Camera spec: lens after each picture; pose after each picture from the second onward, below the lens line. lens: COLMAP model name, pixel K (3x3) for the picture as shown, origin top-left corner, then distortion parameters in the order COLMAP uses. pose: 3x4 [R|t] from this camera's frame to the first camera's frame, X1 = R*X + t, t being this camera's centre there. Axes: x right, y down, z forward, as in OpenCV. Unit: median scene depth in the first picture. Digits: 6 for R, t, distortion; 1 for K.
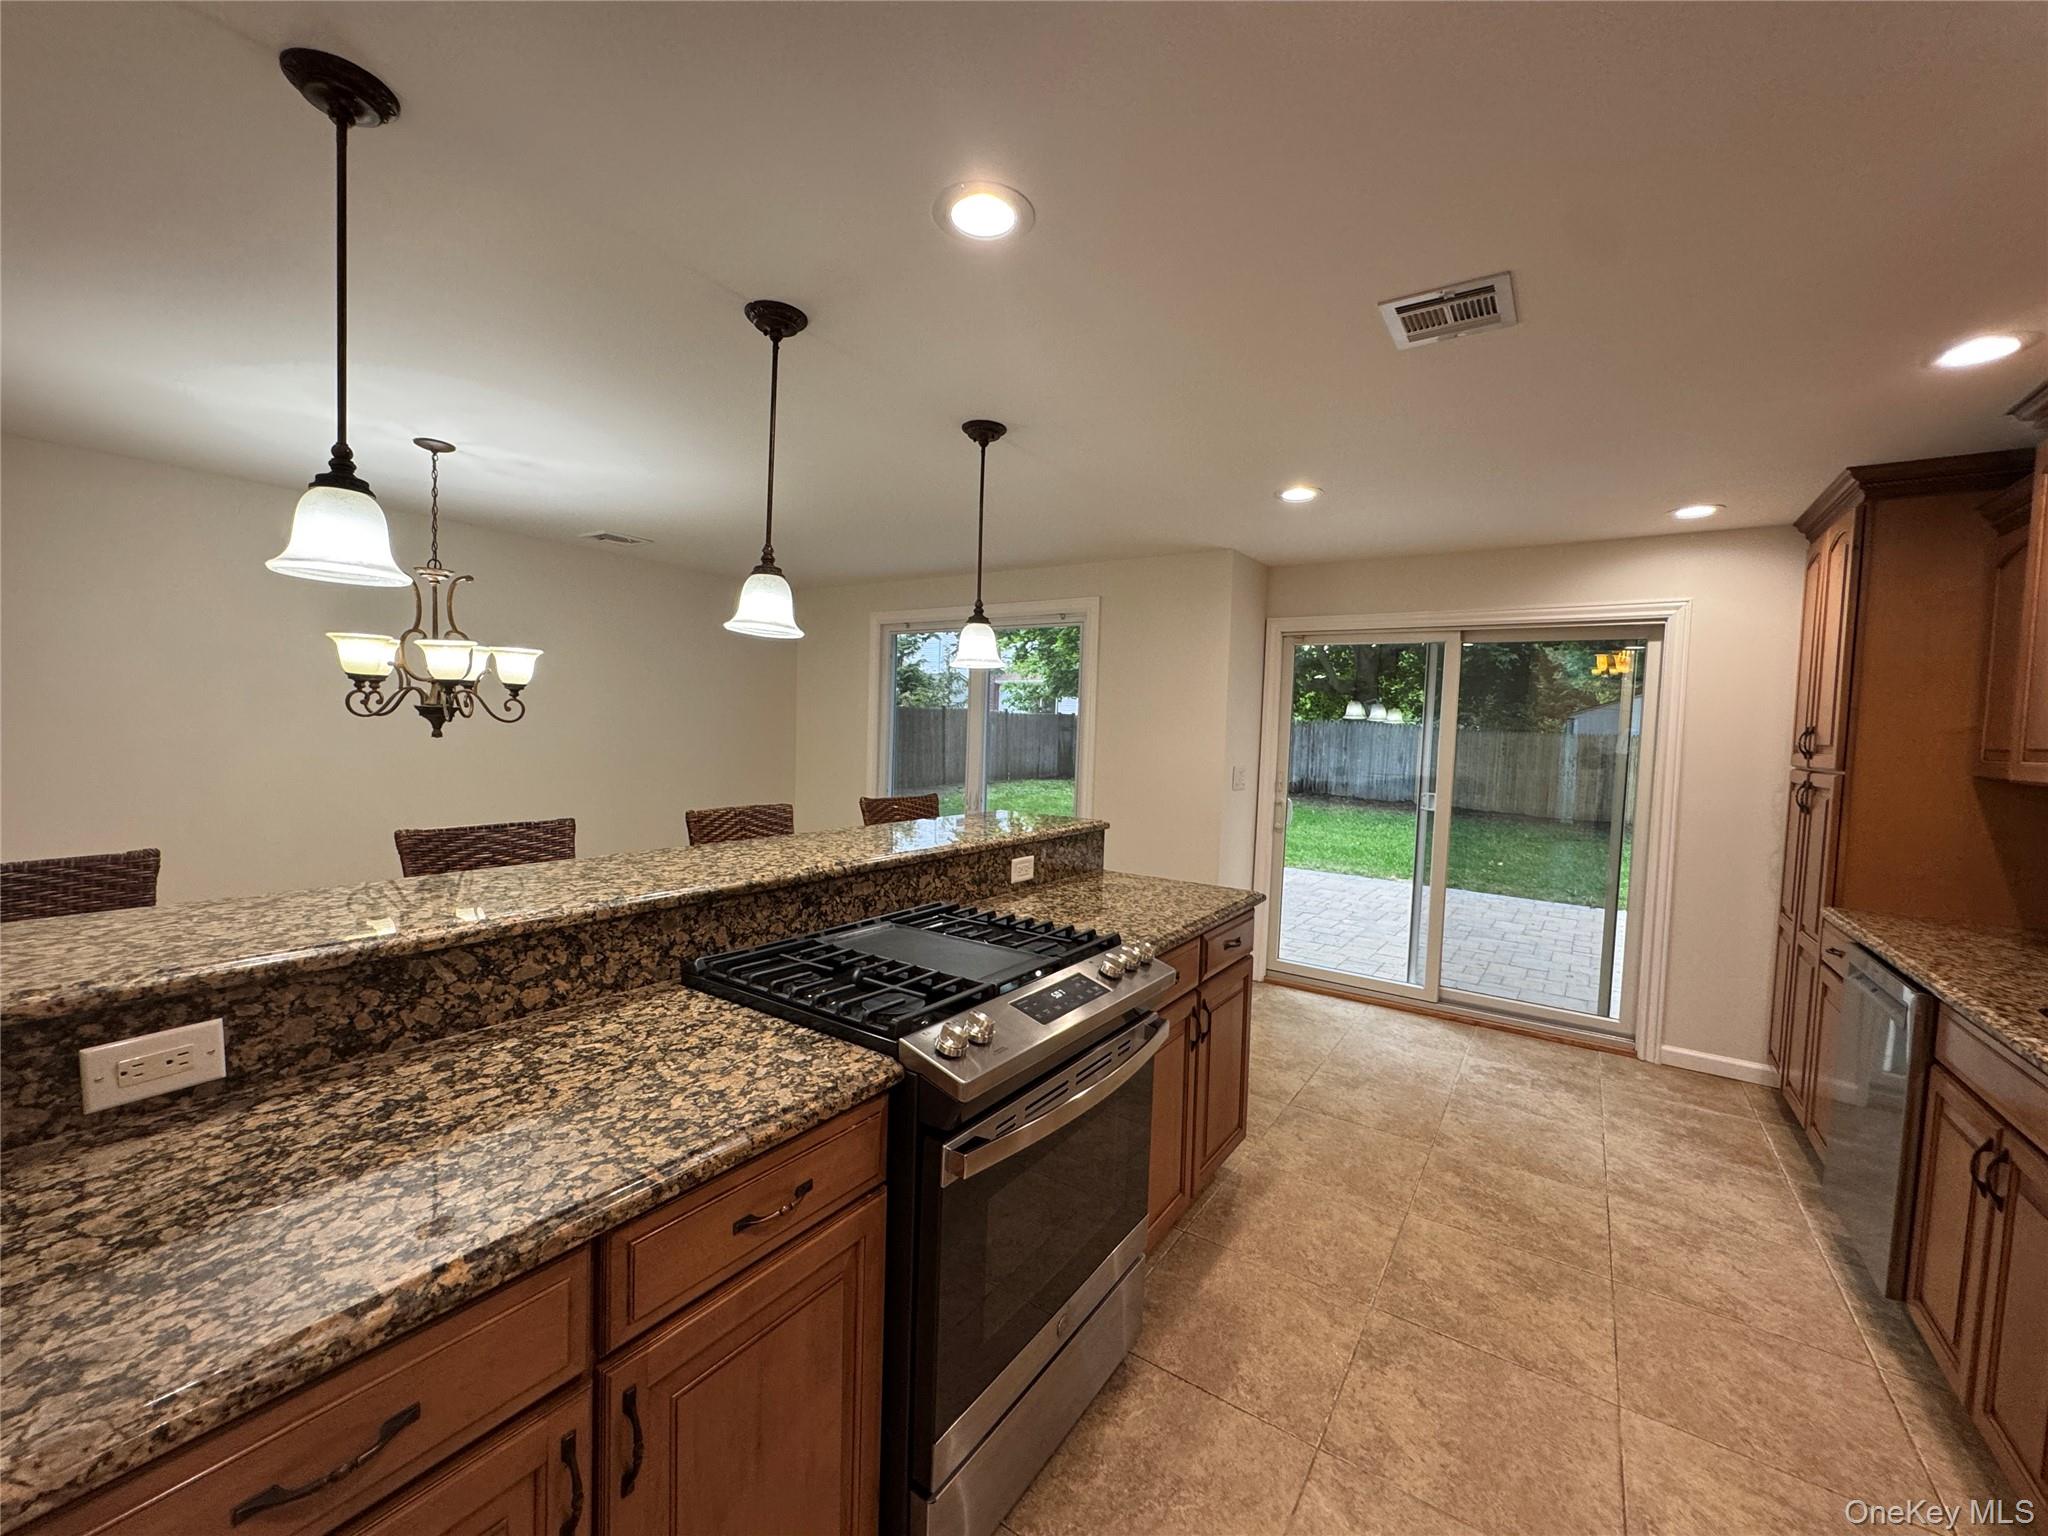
lens RADIAL K [[819.2, 0, 1021.6], [0, 819.2, 767.0], [0, 0, 1]] dist [-0.003395, 0.000117]
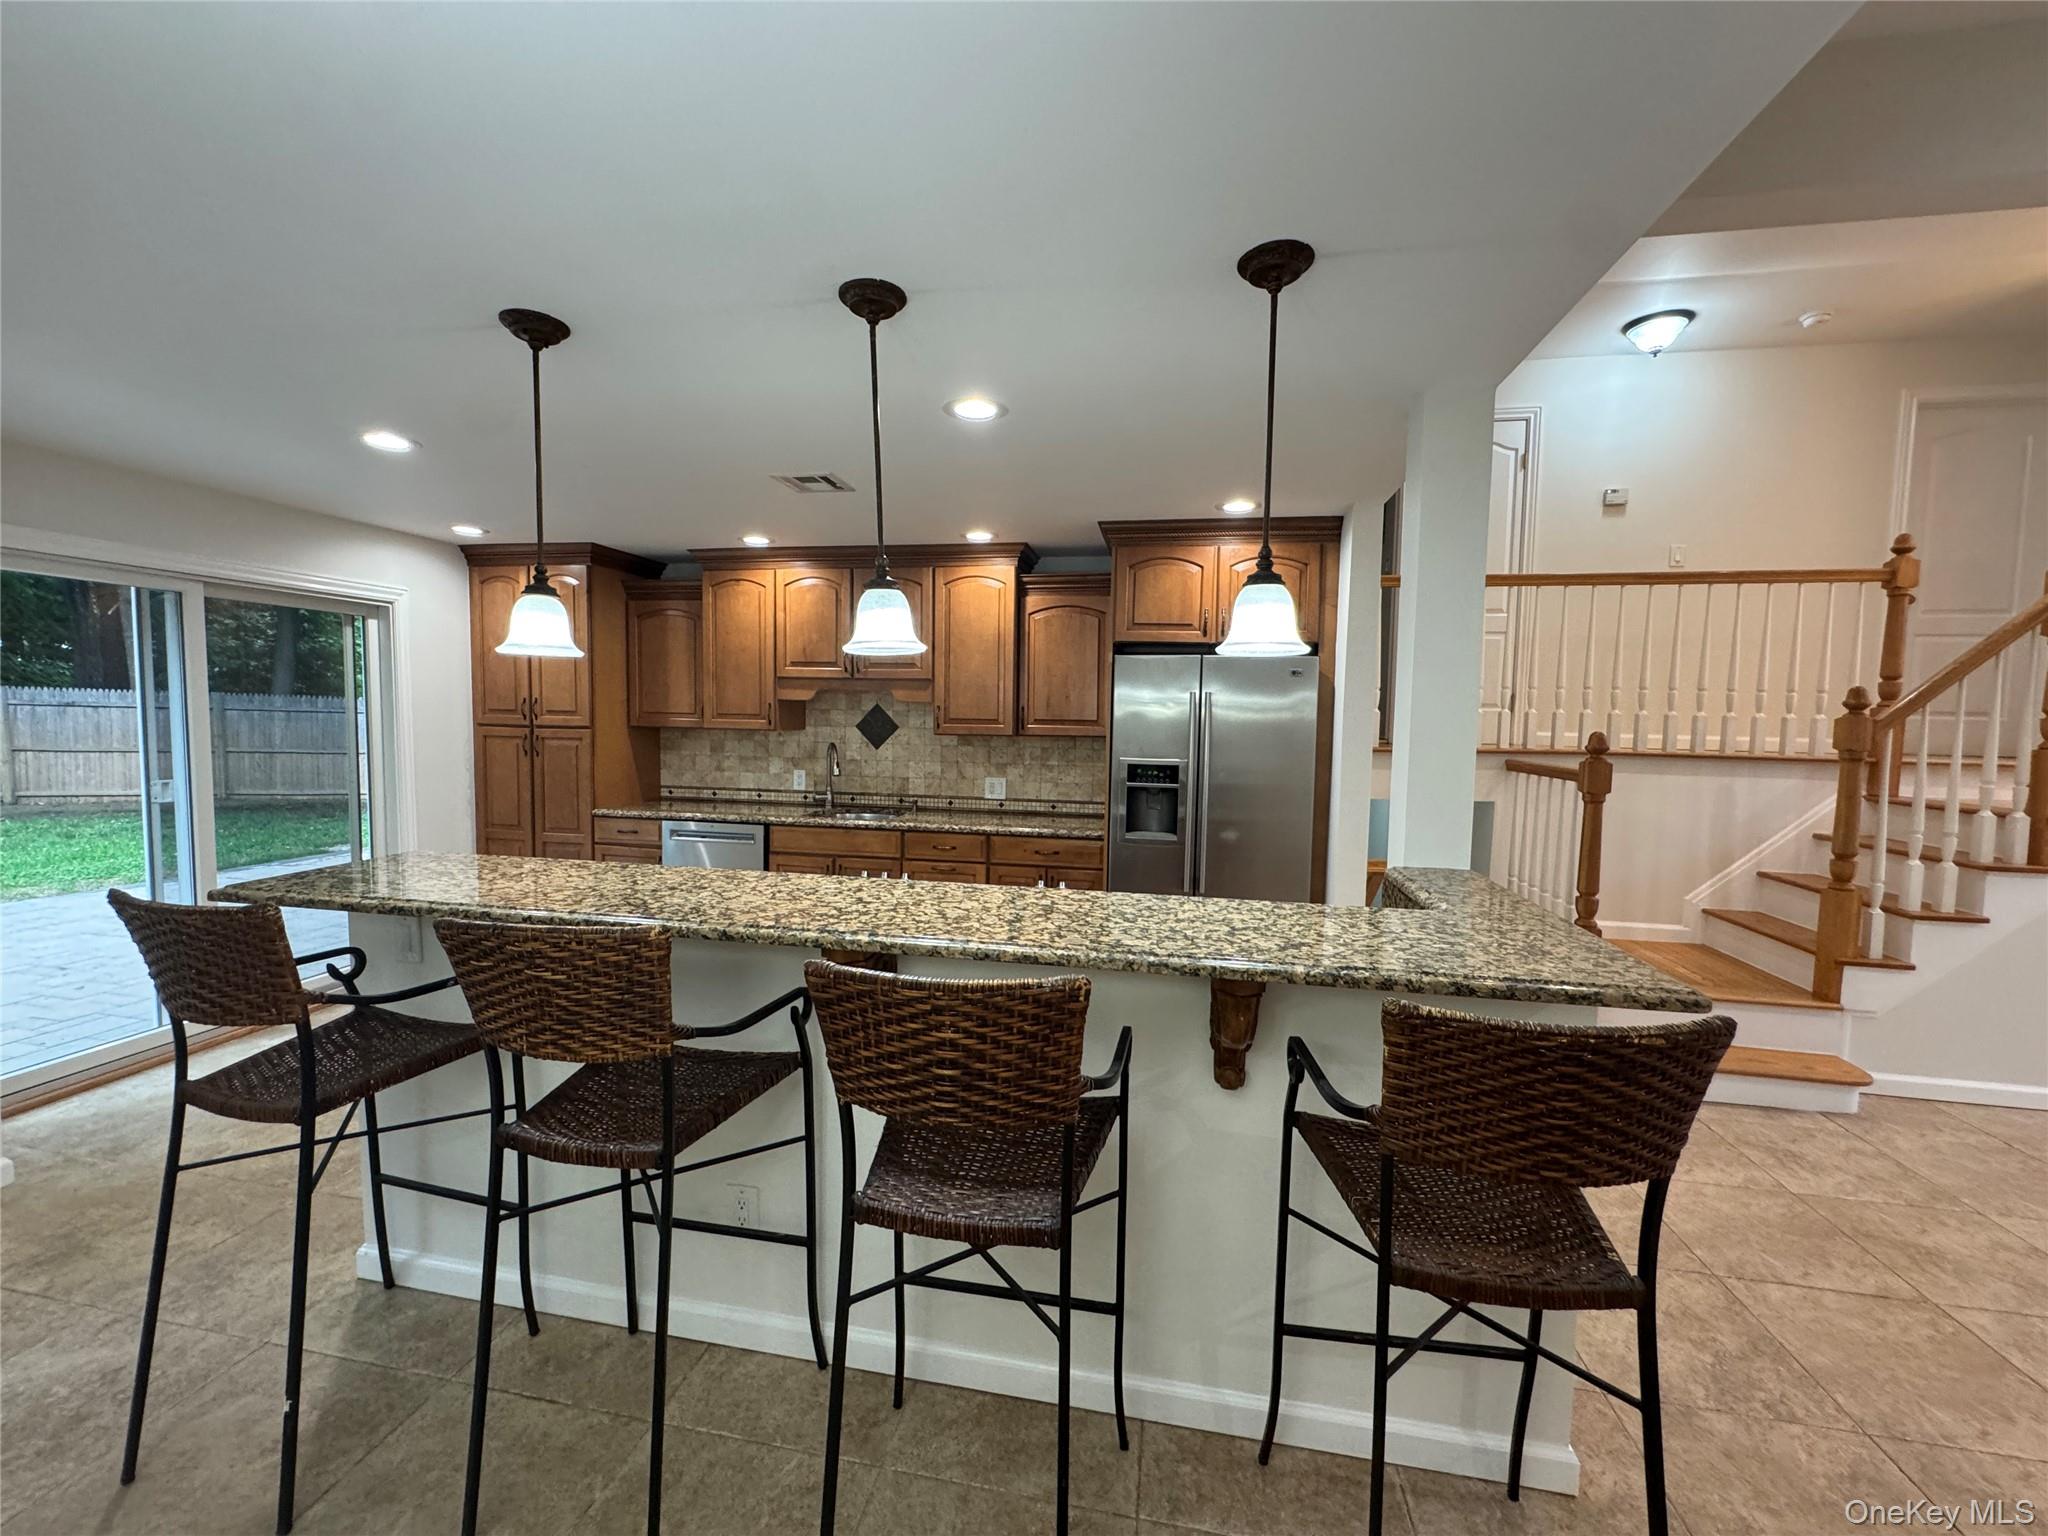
lens RADIAL K [[819.2, 0, 1023.7], [0, 819.2, 769.0], [0, 0, 1]] dist [-0.003395, 0.000117]
pose [[-0.397335, -0.105834, 0.911550, -0.791662], [0.013684, 0.992534, 0.121201, -0.091313], [-0.917572, 0.060632, -0.392920, 0.786303]]
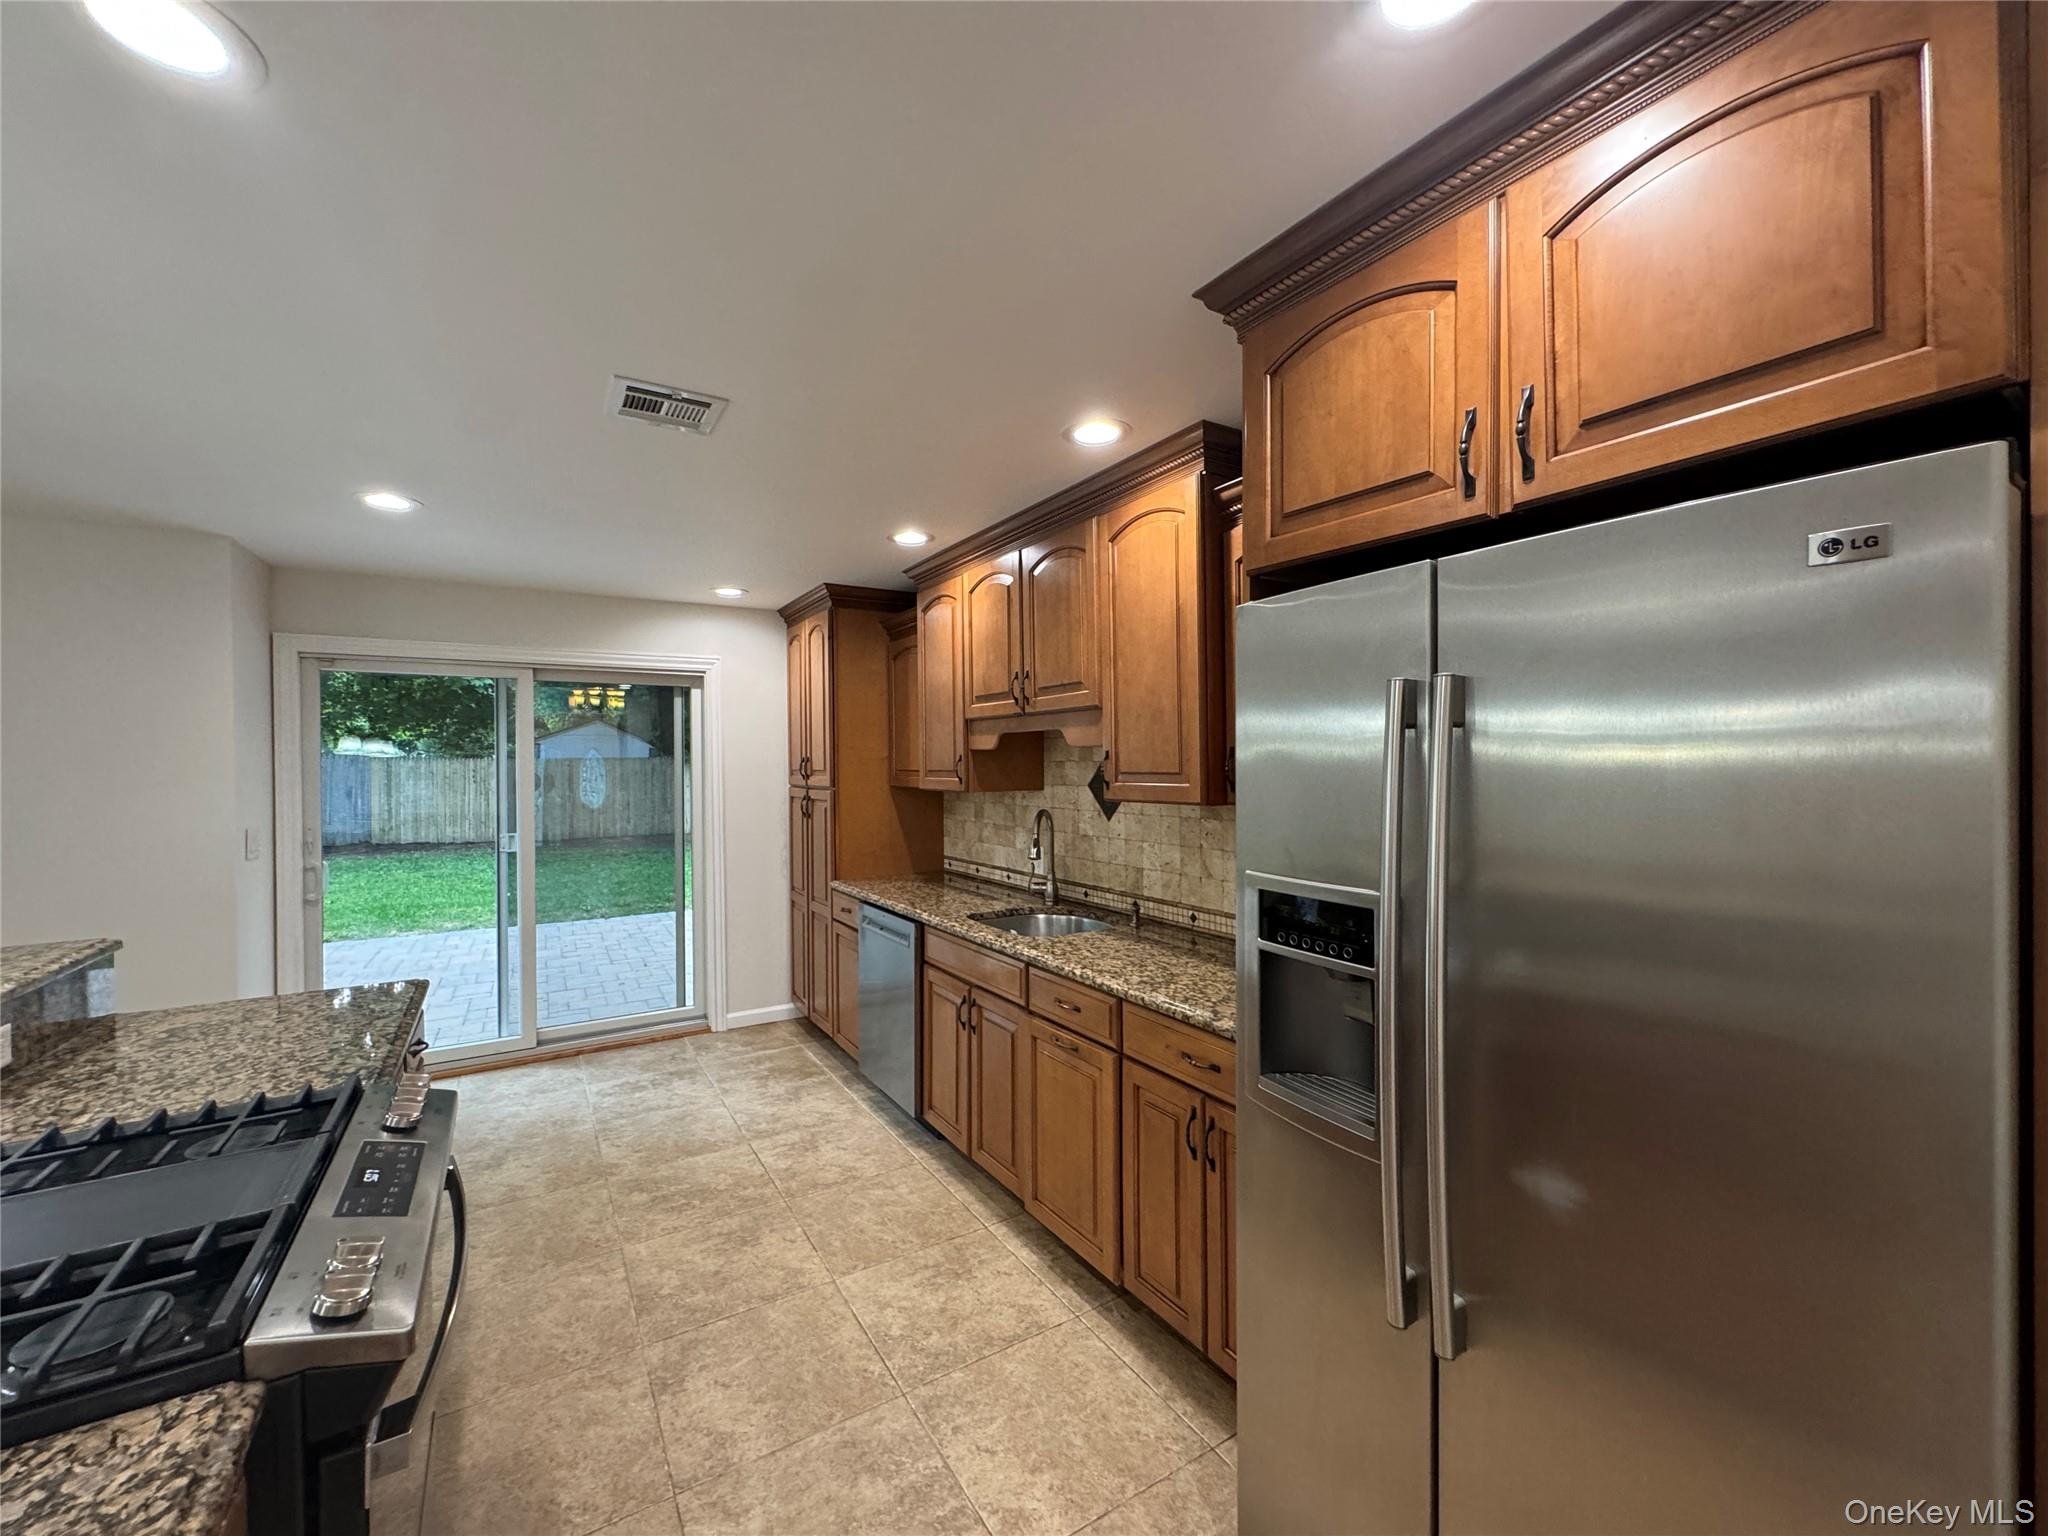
lens RADIAL K [[819.2, 0, 1023.6], [0, 819.2, 767.3], [0, 0, 1]] dist [-0.003395, 0.000117]
pose [[0.403457, -0.043243, 0.913976, -0.191009], [0.067810, 0.997549, 0.017263, -0.031044], [-0.912482, 0.055012, 0.405400, 0.078009]]
